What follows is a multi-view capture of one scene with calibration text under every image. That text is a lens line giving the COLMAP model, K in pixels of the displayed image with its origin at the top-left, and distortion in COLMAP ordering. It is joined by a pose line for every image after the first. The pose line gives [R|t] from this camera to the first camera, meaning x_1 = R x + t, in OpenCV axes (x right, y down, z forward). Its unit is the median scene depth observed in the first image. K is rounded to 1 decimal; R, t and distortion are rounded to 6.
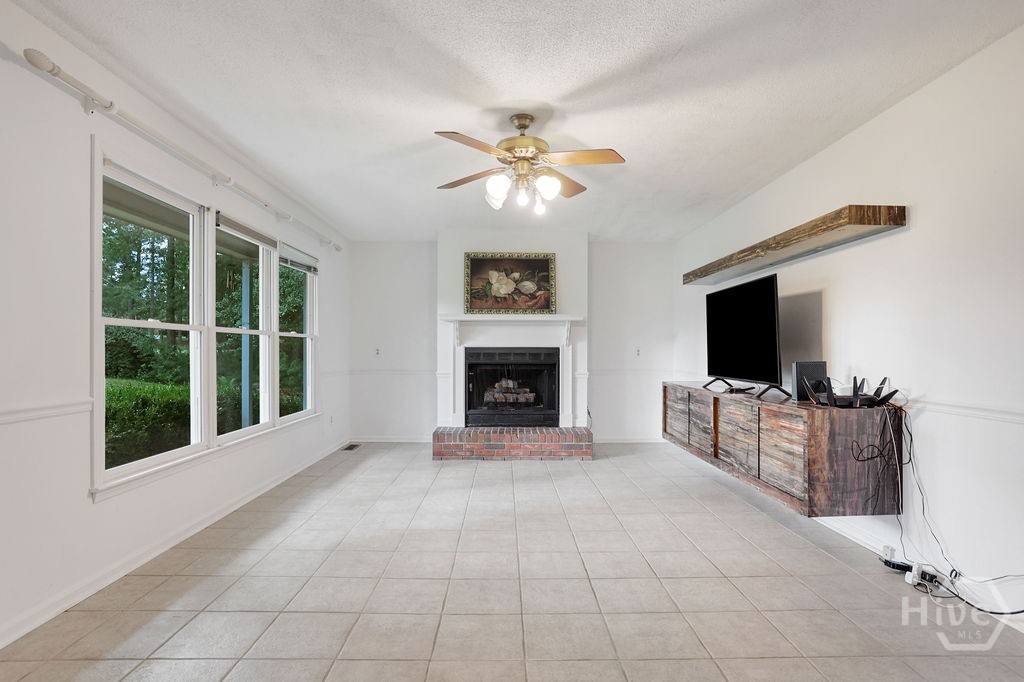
lens RADIAL K [[521.2, 0, 513.9], [0, 521.2, 348.8], [0, 0, 1]] dist [-0.060324, 0.032714]
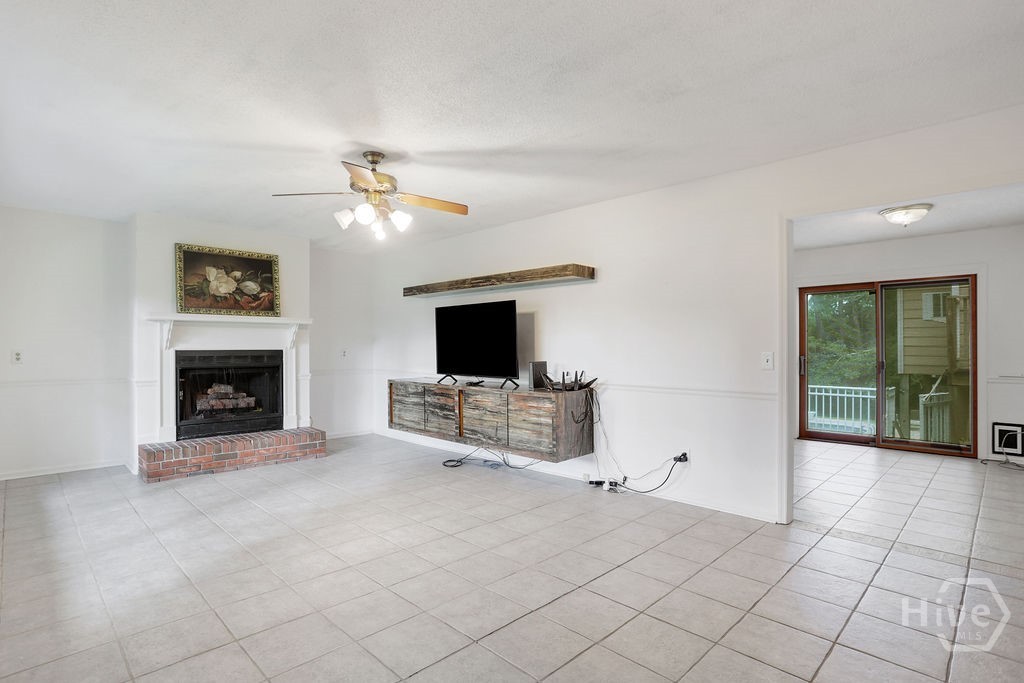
lens RADIAL K [[514.7, 0, 512.0], [0, 514.7, 341.5], [0, 0, 1]] dist [-0.059270, 0.030353]
pose [[0.719736, 0.003912, 0.694237, -0.354988], [-0.000437, 0.999986, -0.005181, -0.017766], [-0.694248, 0.003425, 0.719728, -0.014961]]
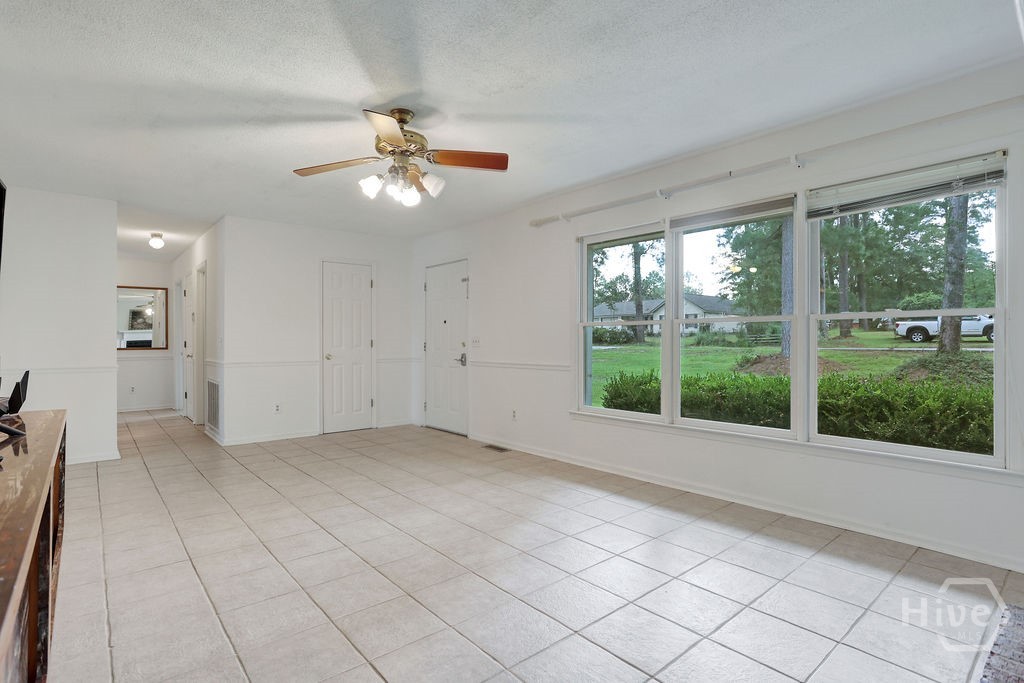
lens RADIAL K [[514.7, 0, 512.0], [0, 514.7, 341.5], [0, 0, 1]] dist [-0.059270, 0.030353]
pose [[-0.773360, -0.002289, -0.633964, 0.312395], [-0.000746, 0.999996, -0.002700, 0.006989], [0.633967, -0.001615, -0.773358, 1.233244]]
